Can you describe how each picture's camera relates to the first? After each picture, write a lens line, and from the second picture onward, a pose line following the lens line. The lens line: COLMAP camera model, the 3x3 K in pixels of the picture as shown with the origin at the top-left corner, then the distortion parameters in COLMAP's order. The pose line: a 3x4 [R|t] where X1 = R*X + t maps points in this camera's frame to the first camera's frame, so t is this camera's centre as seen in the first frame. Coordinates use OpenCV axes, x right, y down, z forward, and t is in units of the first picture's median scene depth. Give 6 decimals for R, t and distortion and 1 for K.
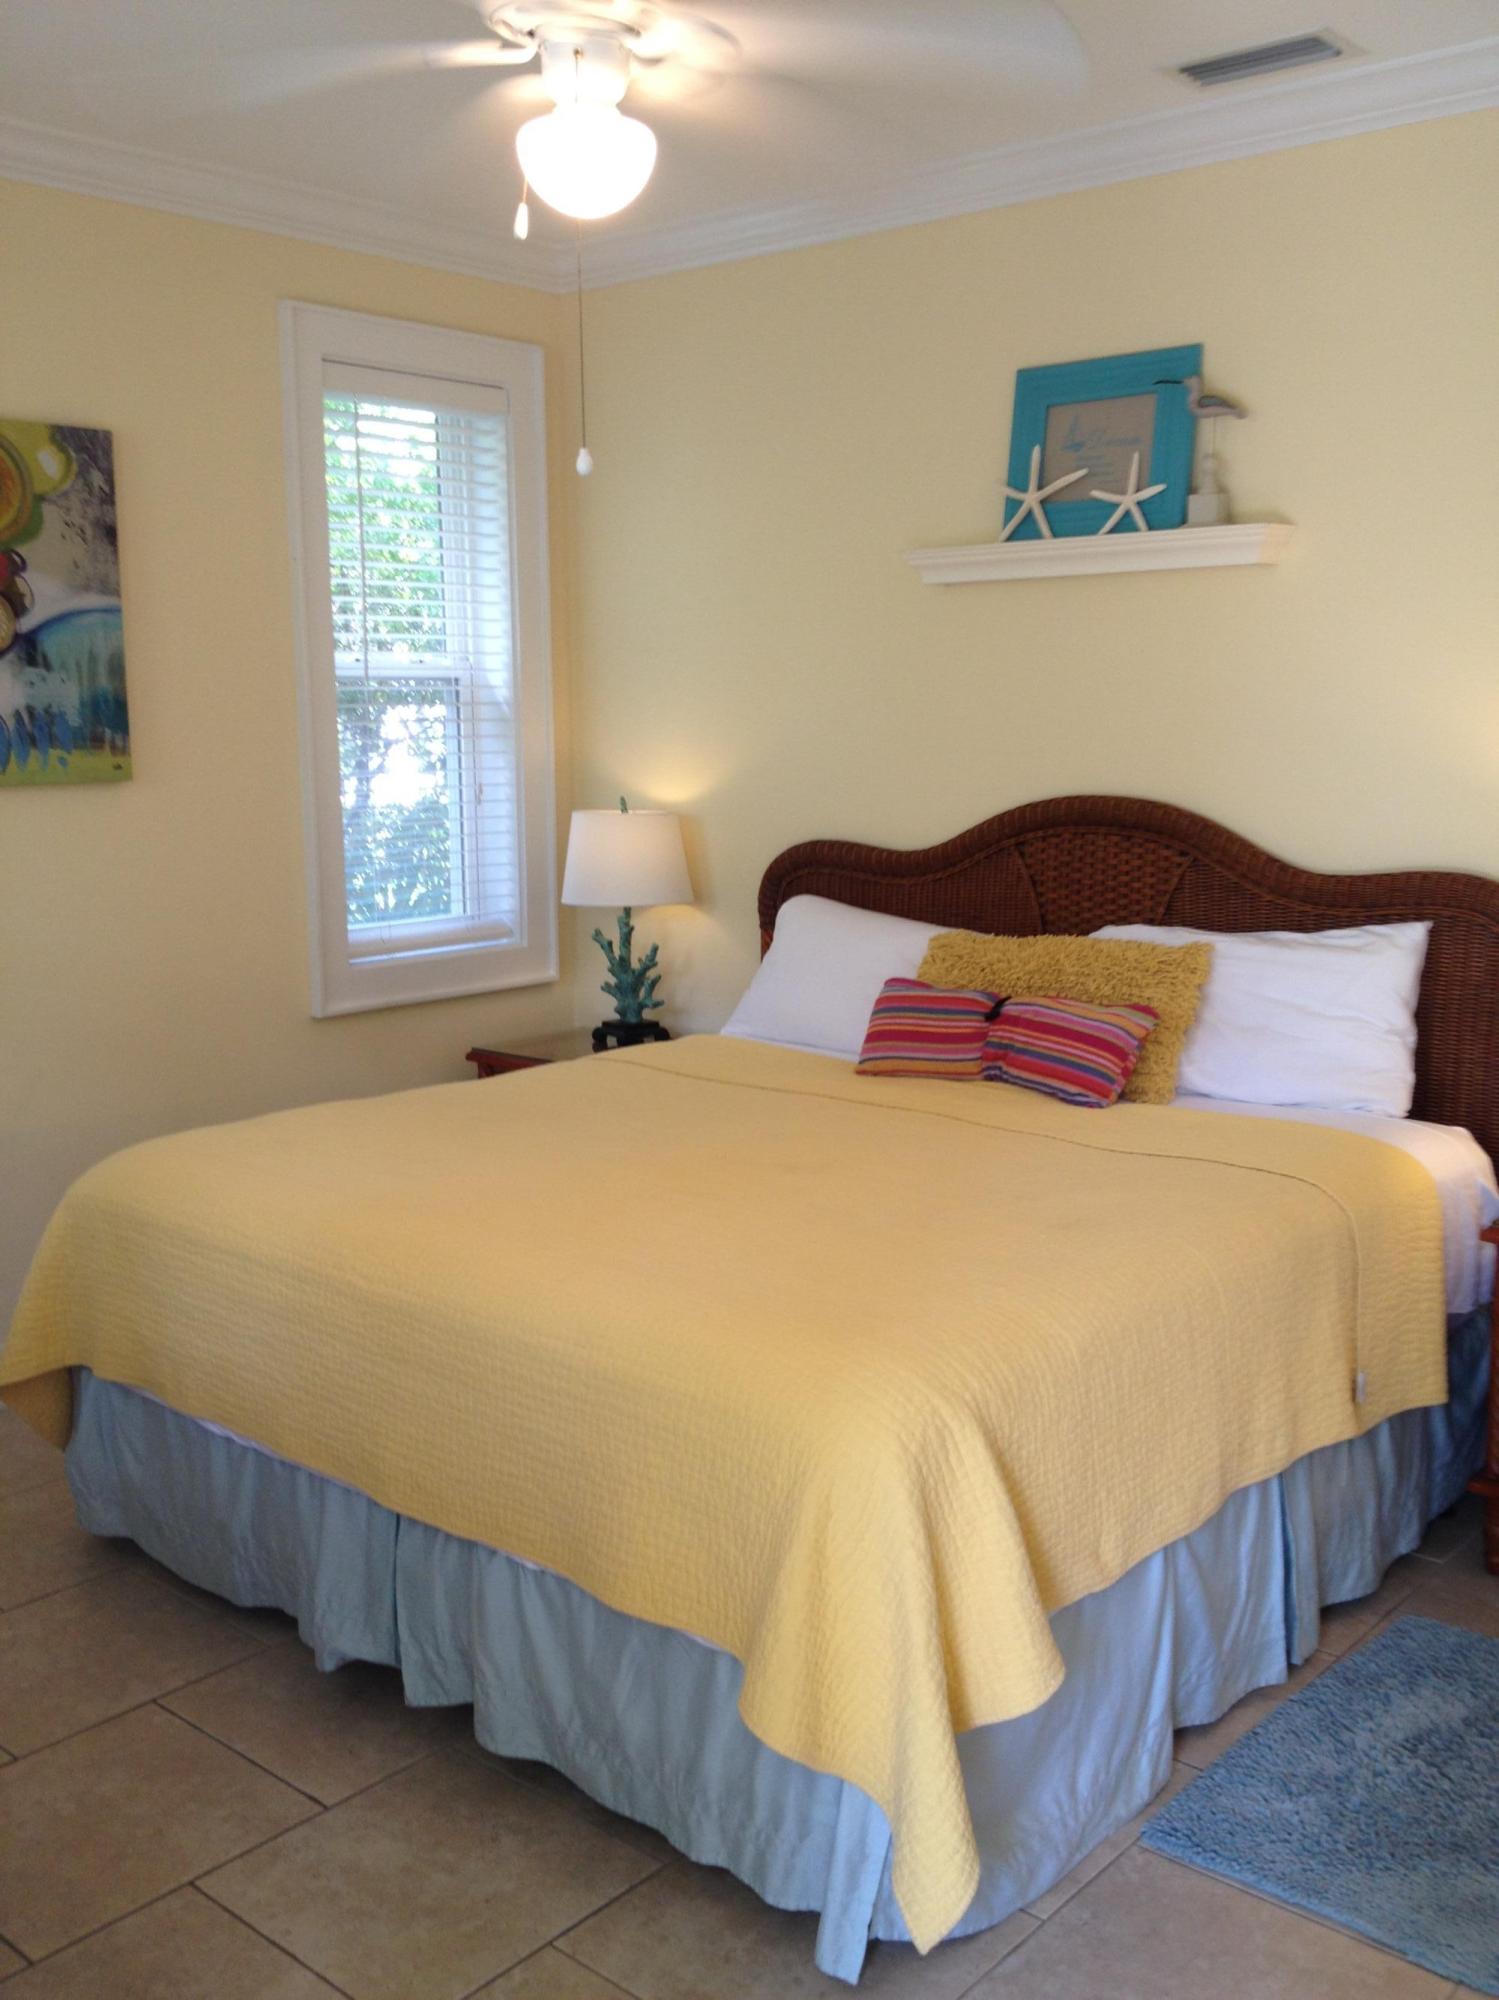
lens RADIAL K [[1893.7, 0, 754.9], [0, 1893.7, 1017.3], [0, 0, 1]] dist [0.136790, -0.298890]
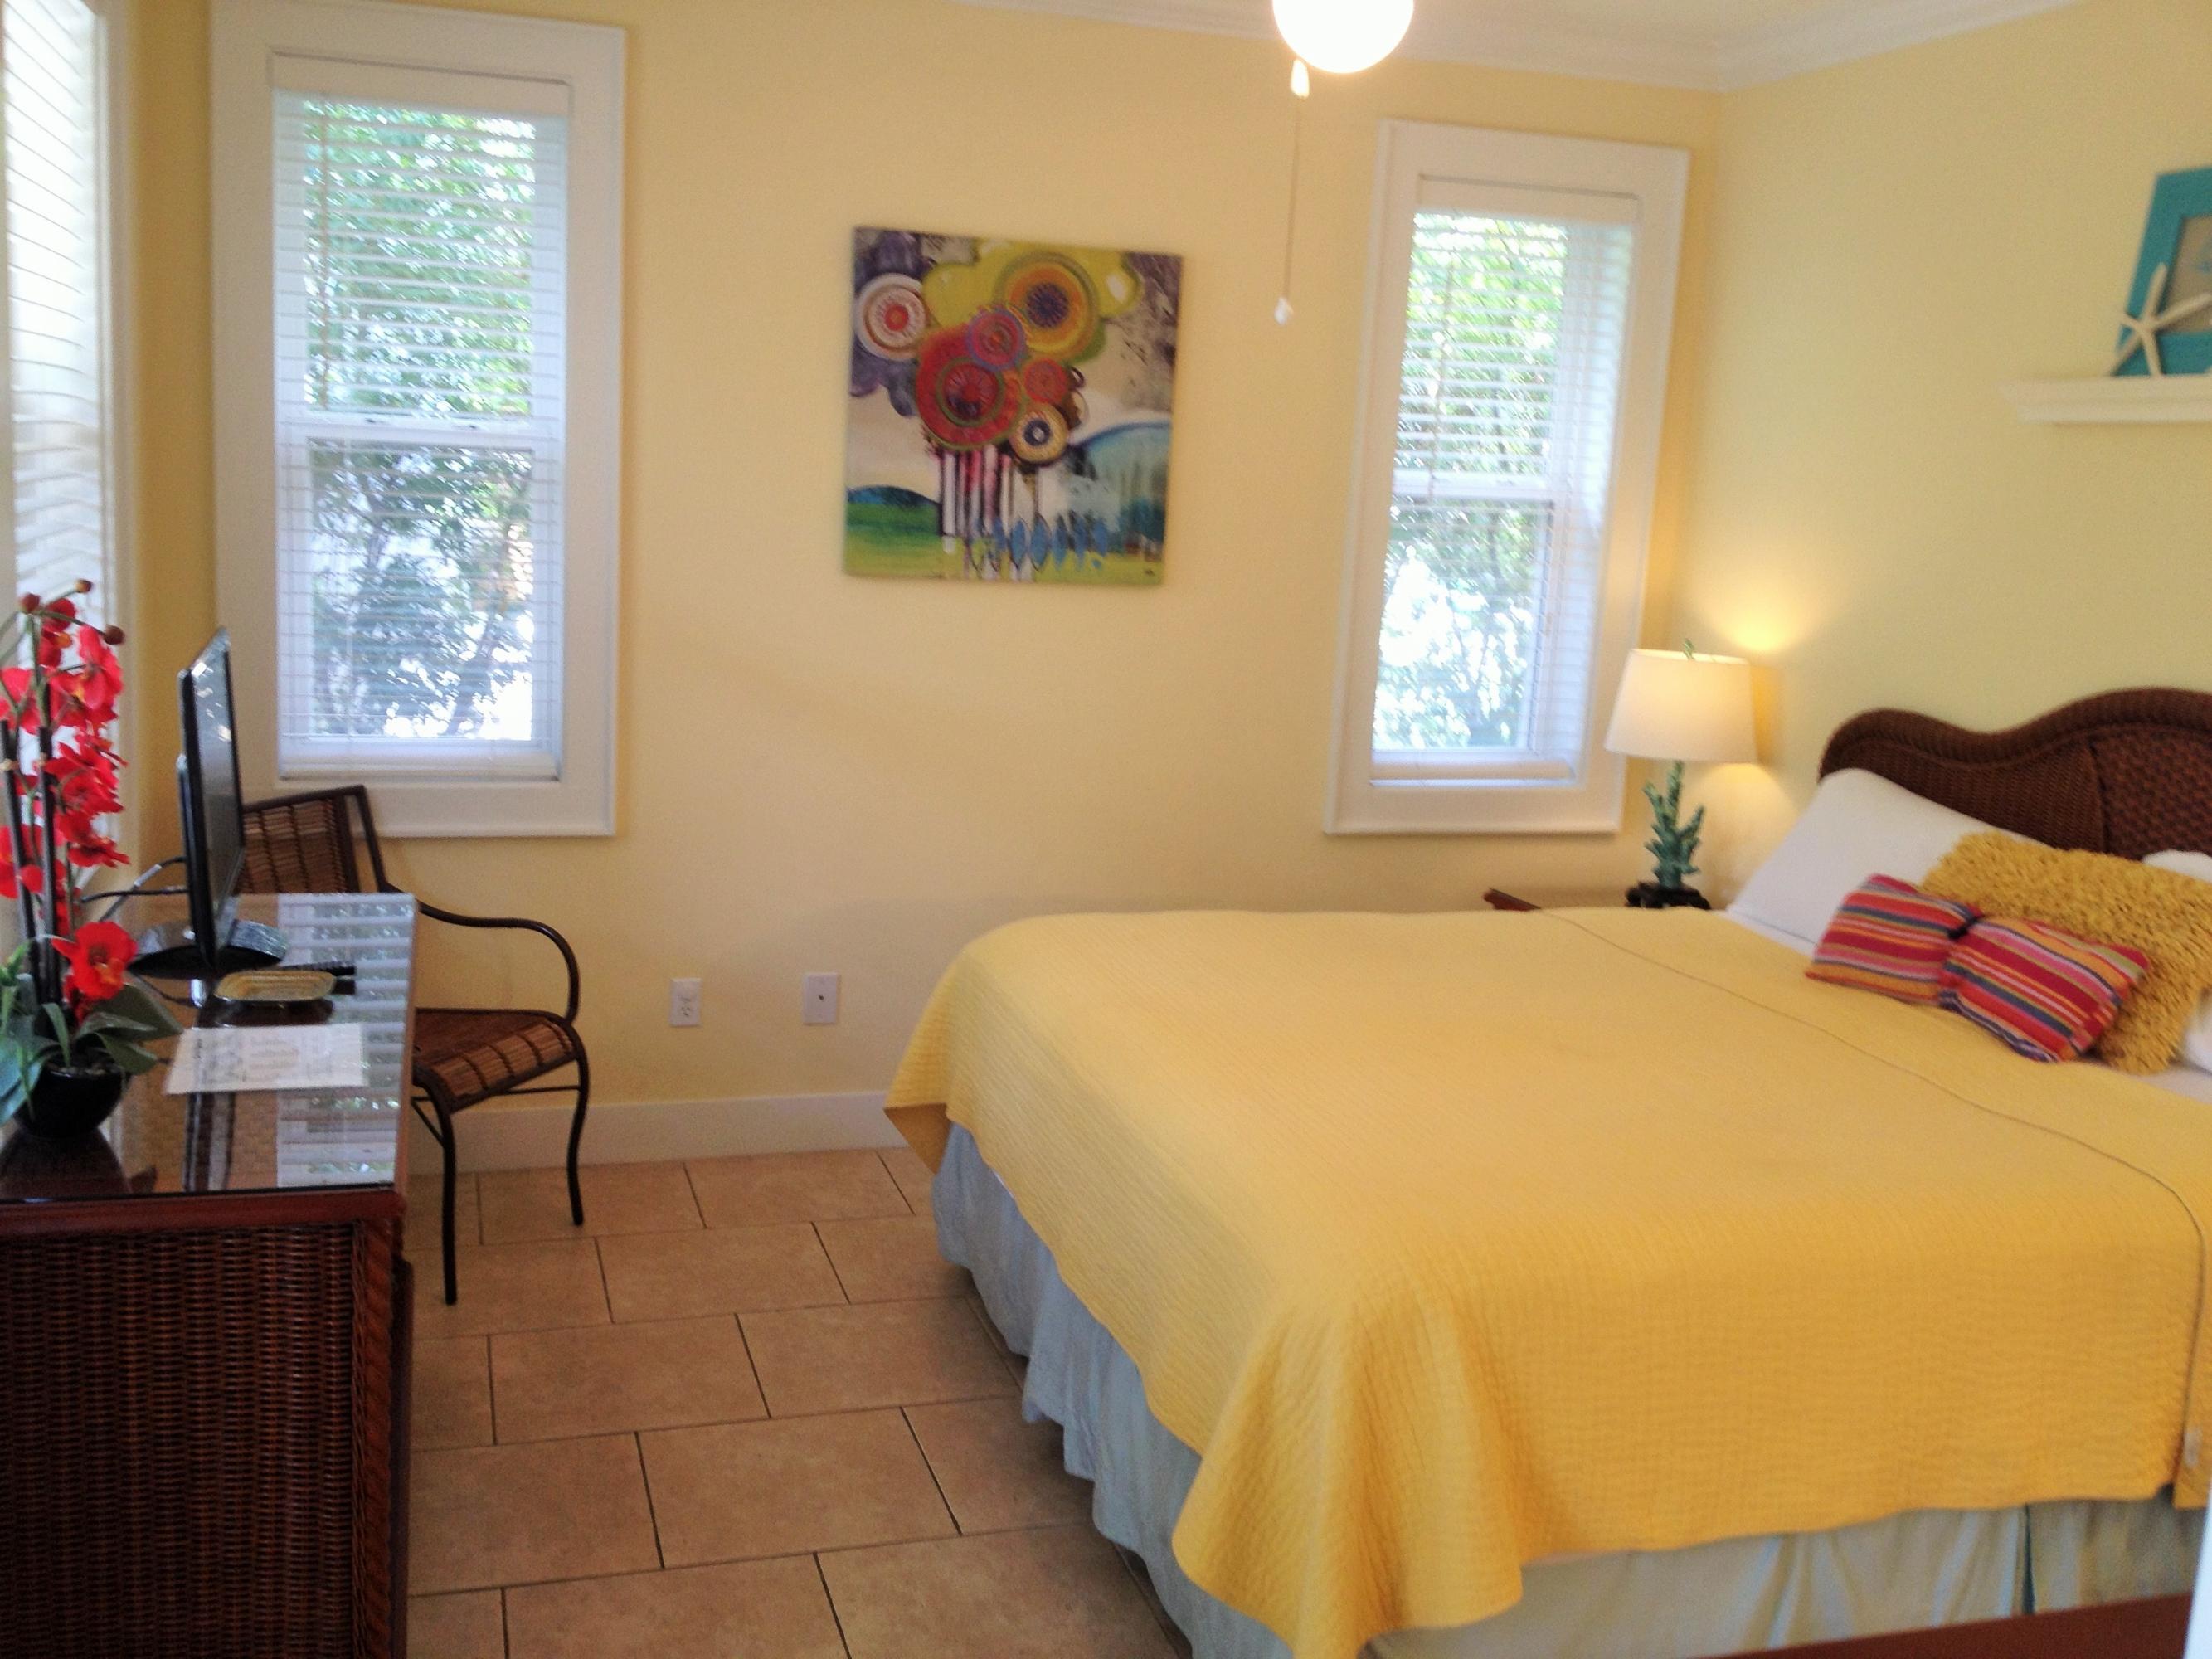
lens RADIAL K [[2094.6, 0, 1108.3], [0, 2094.6, 831.4], [0, 0, 1]] dist [0.136790, -0.298890]
pose [[0.852739, 0.135429, -0.504475, 0.259567], [-0.139374, 0.989782, 0.030122, -0.020659], [0.503399, 0.044624, 0.862901, -0.009978]]
